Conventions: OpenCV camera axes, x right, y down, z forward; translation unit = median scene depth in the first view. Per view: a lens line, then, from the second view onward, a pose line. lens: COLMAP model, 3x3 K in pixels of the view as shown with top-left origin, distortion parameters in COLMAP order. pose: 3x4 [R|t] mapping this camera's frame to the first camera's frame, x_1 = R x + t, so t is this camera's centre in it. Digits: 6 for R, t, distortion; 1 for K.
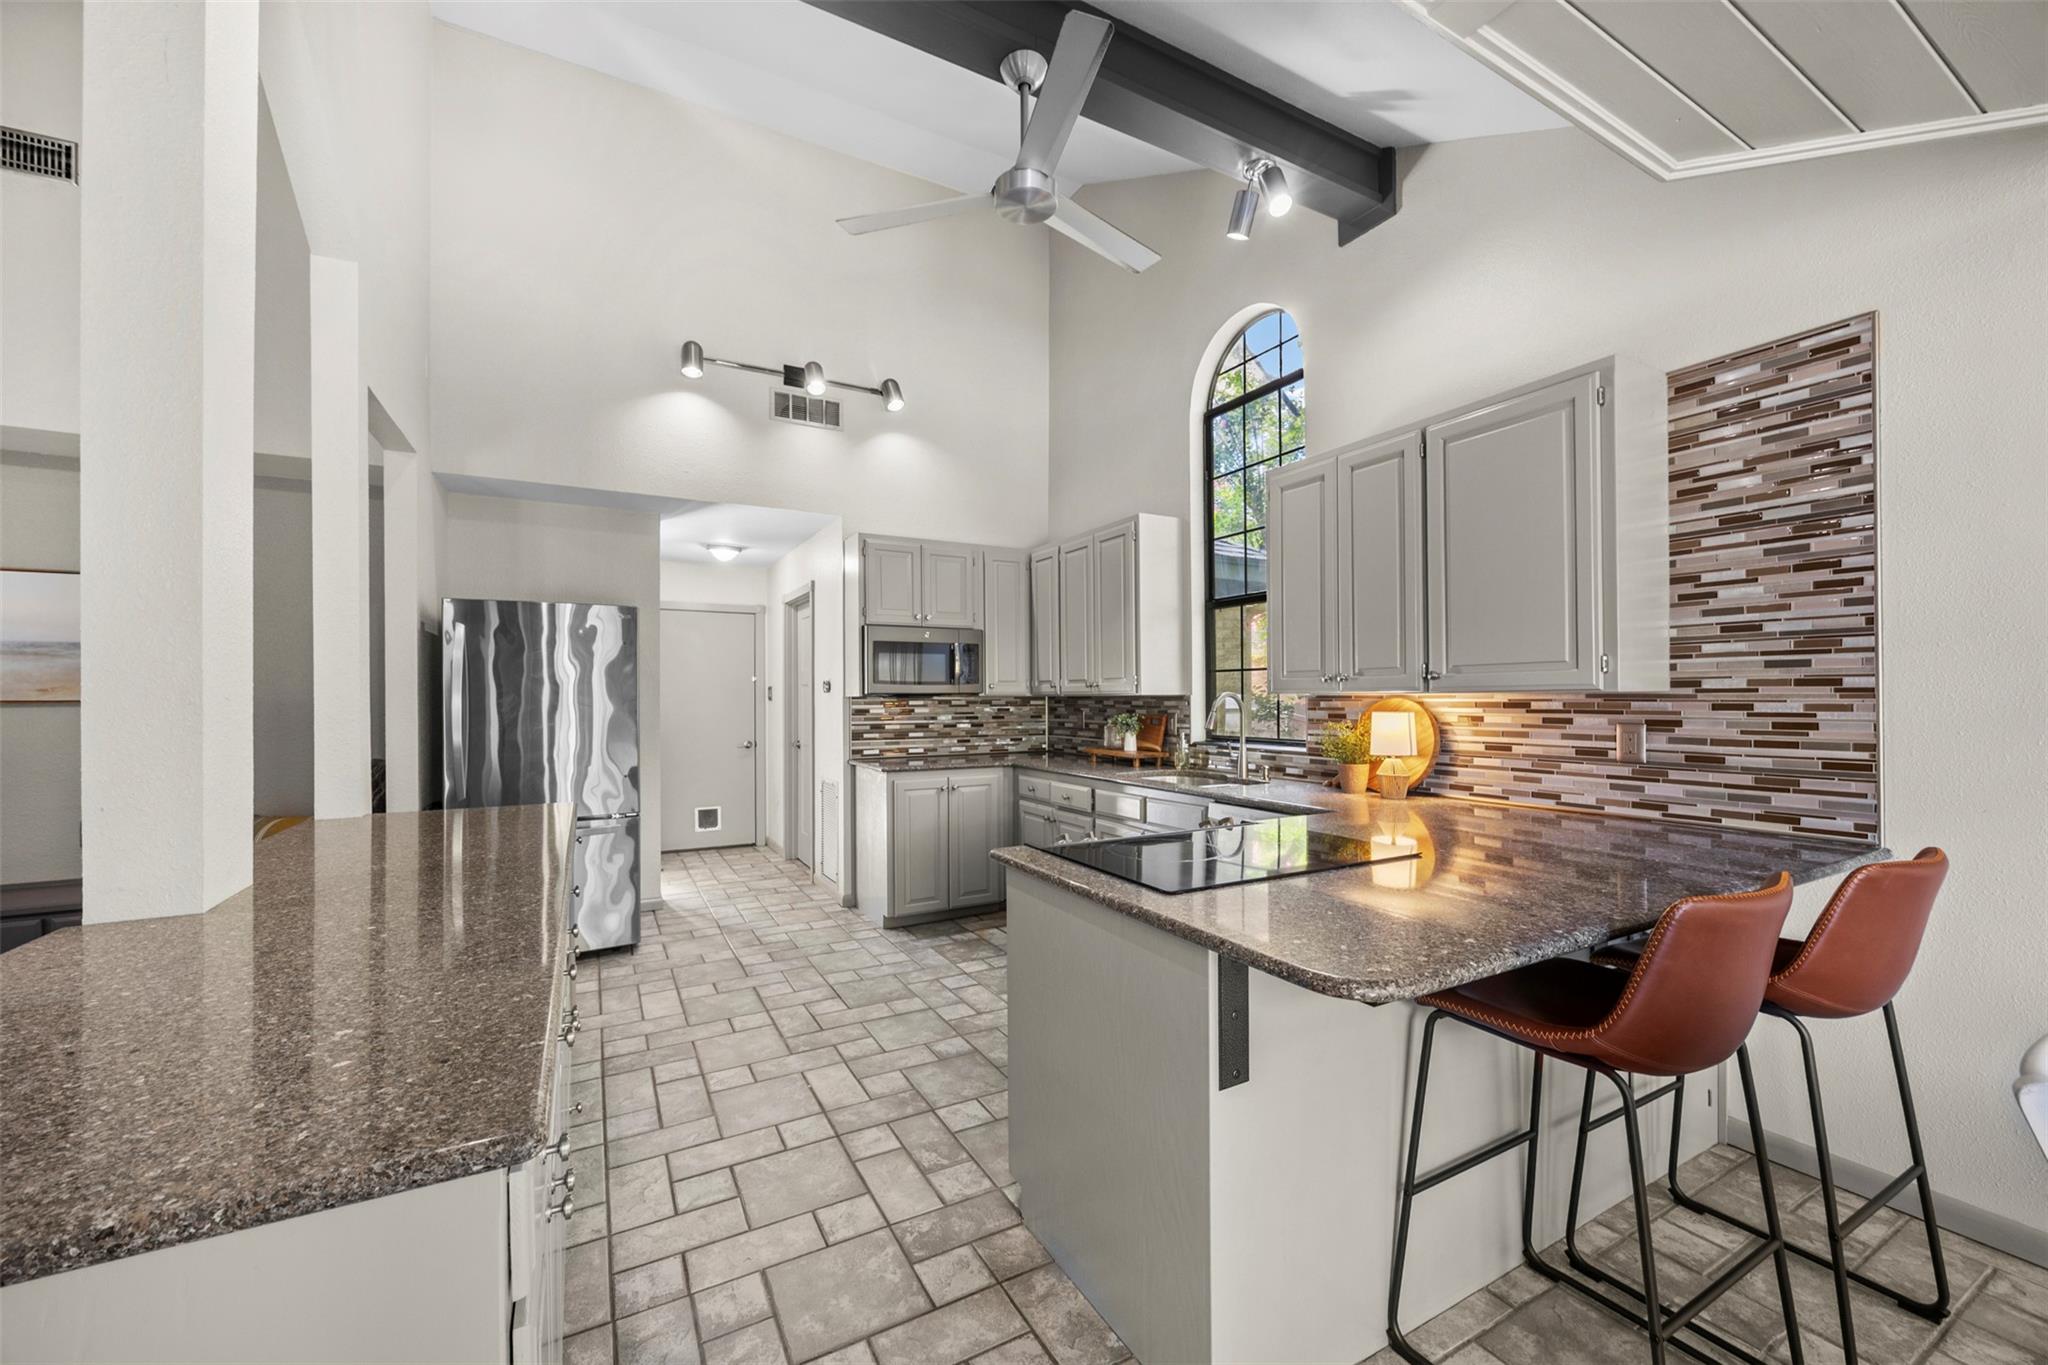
lens RADIAL K [[787.2, 0, 1030.6], [0, 787.2, 689.8], [0, 0, 1]] dist [0.000649, 0.000207]
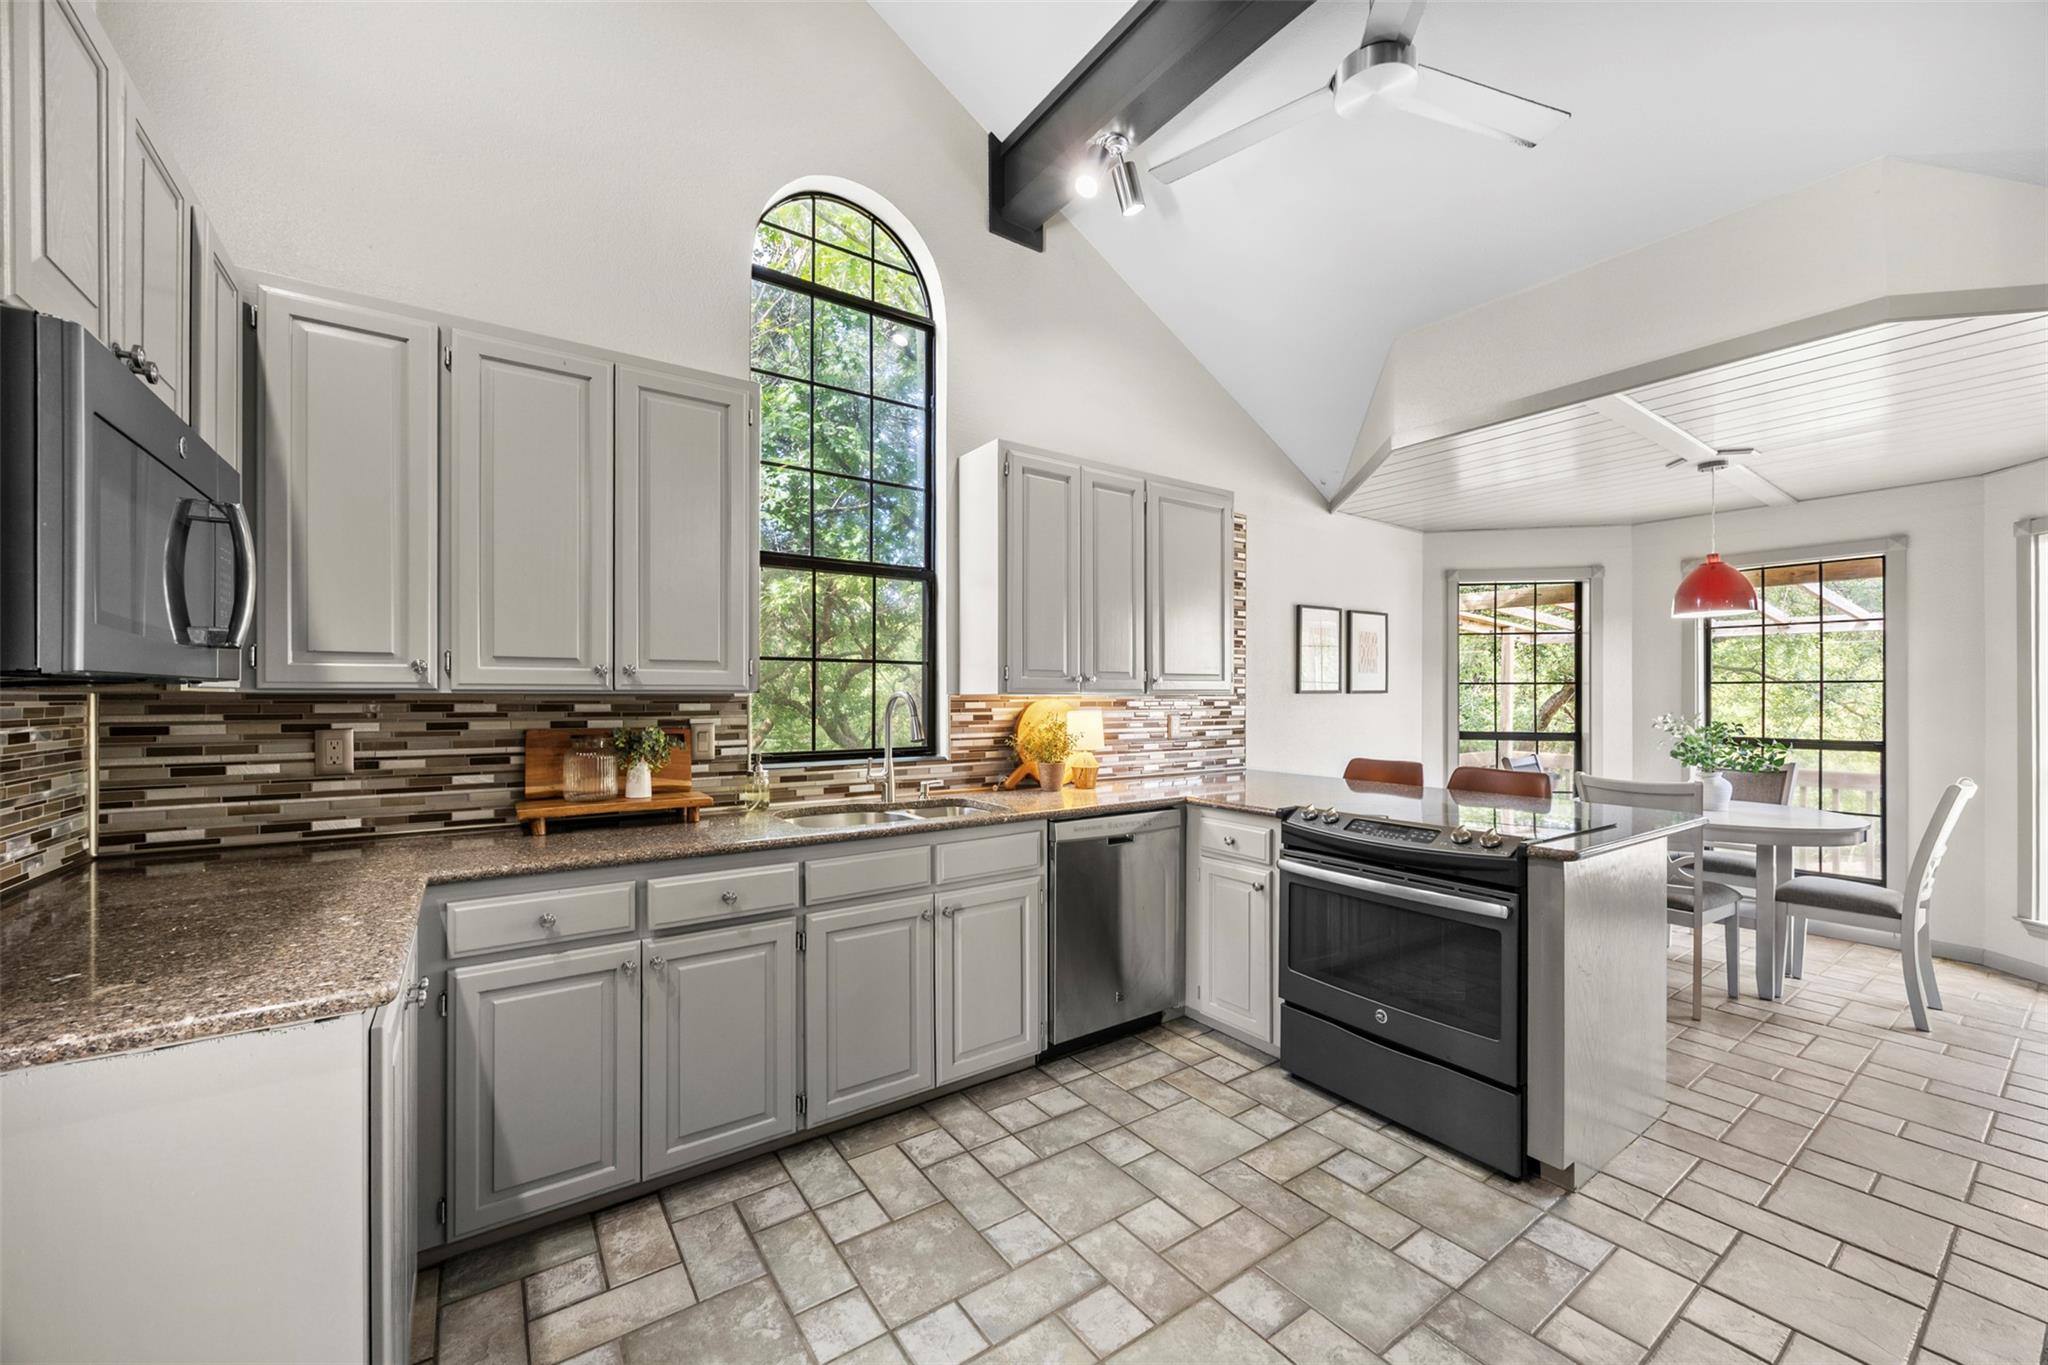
lens RADIAL K [[787.2, 0, 1026.2], [0, 787.2, 693.3], [0, 0, 1]] dist [0.000649, 0.000207]
pose [[-0.100294, 0.009723, 0.994910, -0.672908], [-0.008614, 0.999906, -0.010640, 0.016334], [-0.994921, -0.009637, -0.100200, 1.249338]]
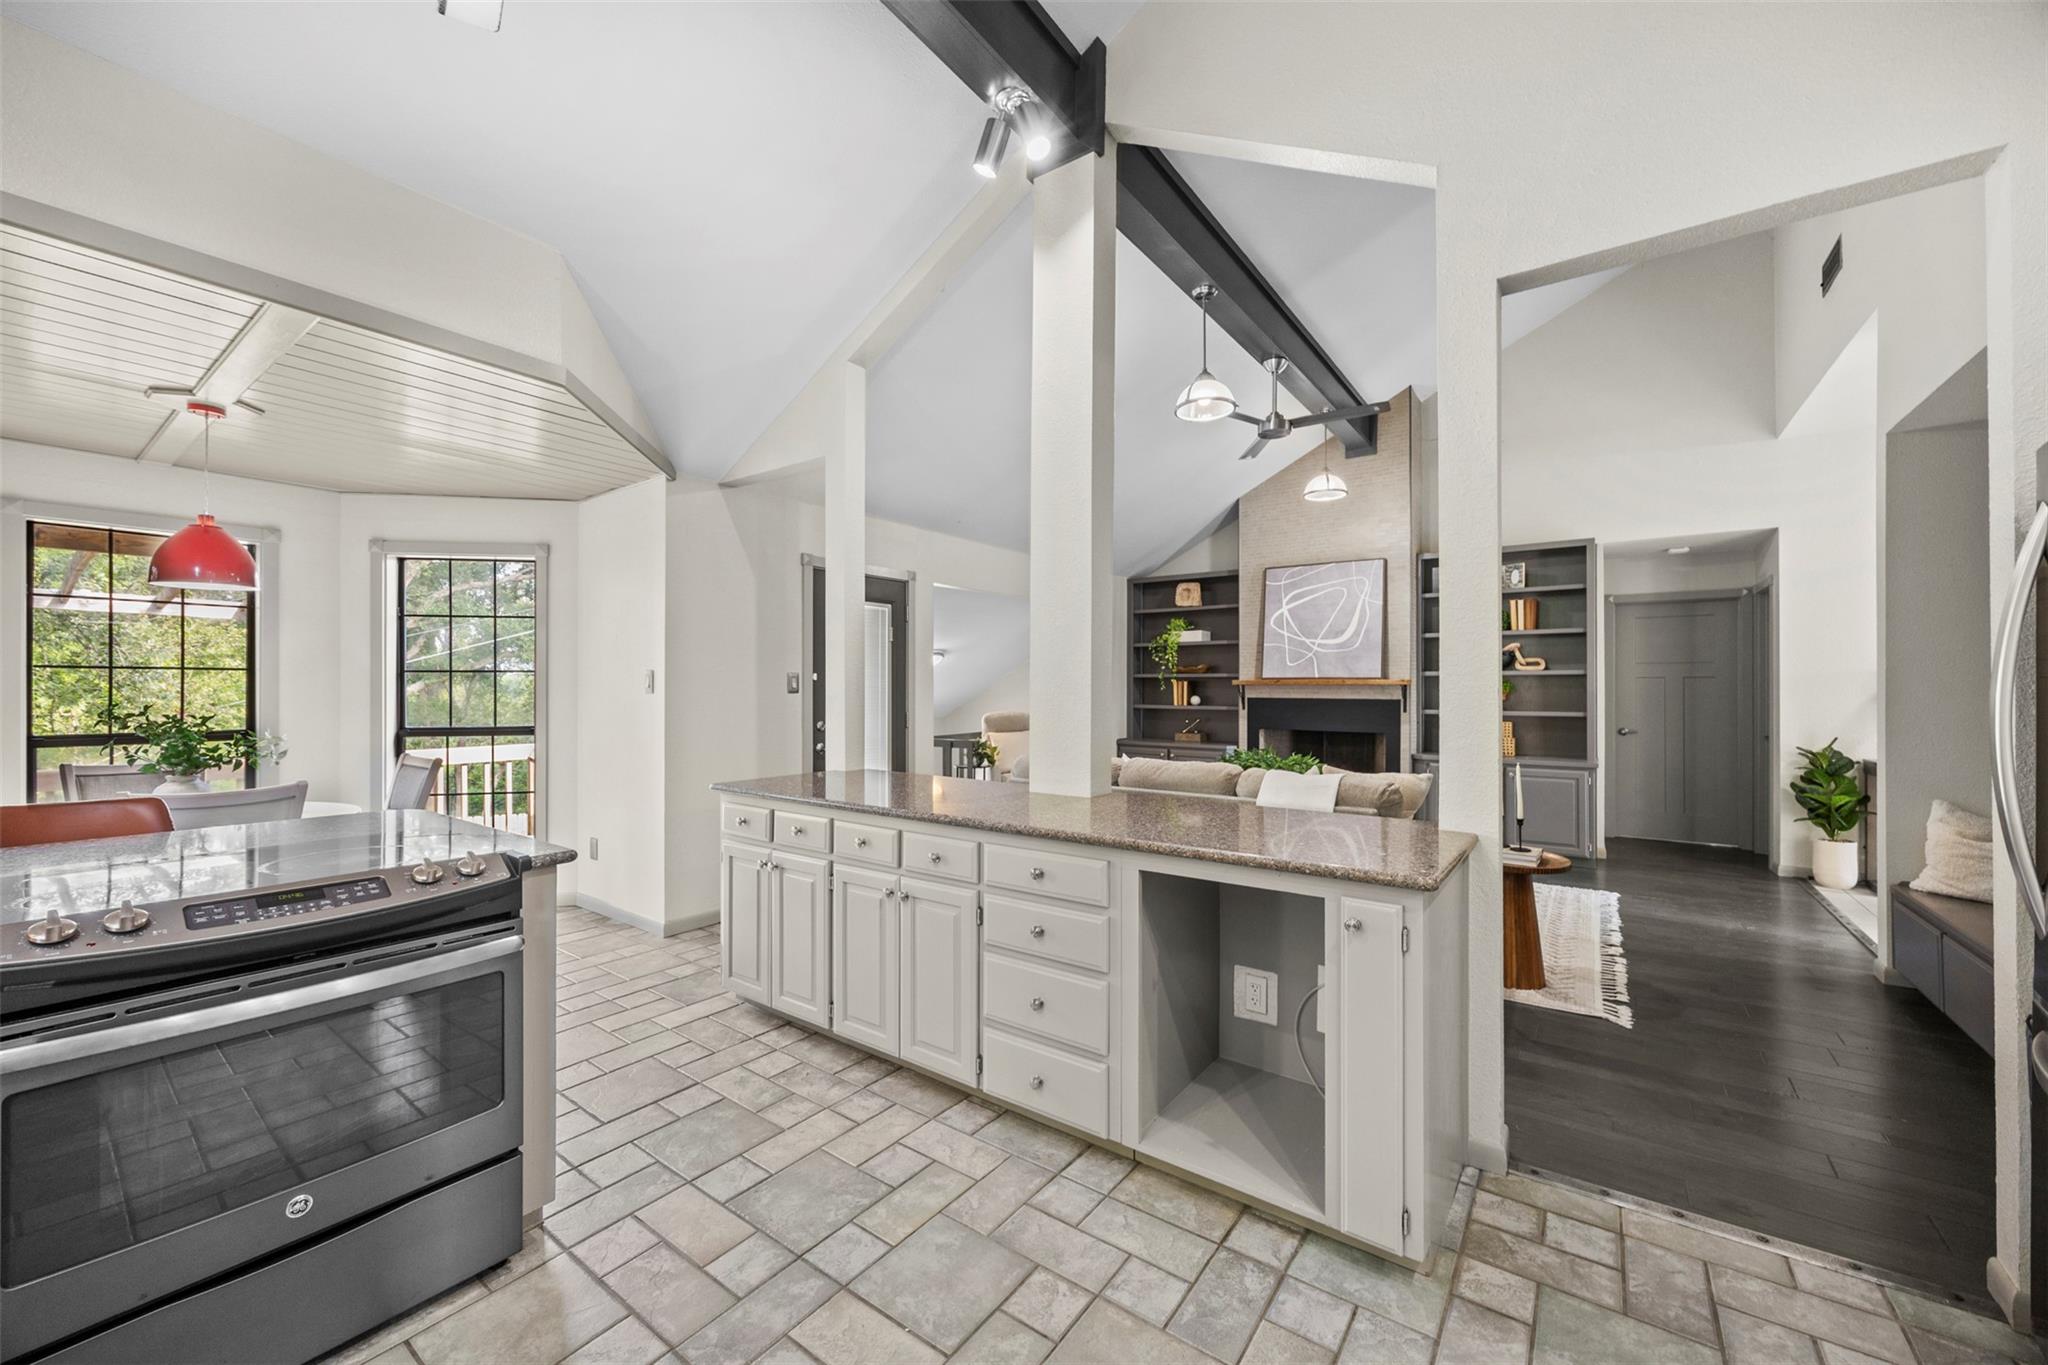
lens RADIAL K [[787.2, 0, 1023.6], [0, 787.2, 689.0], [0, 0, 1]] dist [0.000649, 0.000207]
pose [[-0.911982, 0.006579, -0.410178, -0.108219], [0.007887, 0.999968, -0.001496, 0.015658], [0.410155, -0.004599, -0.912004, 1.445524]]
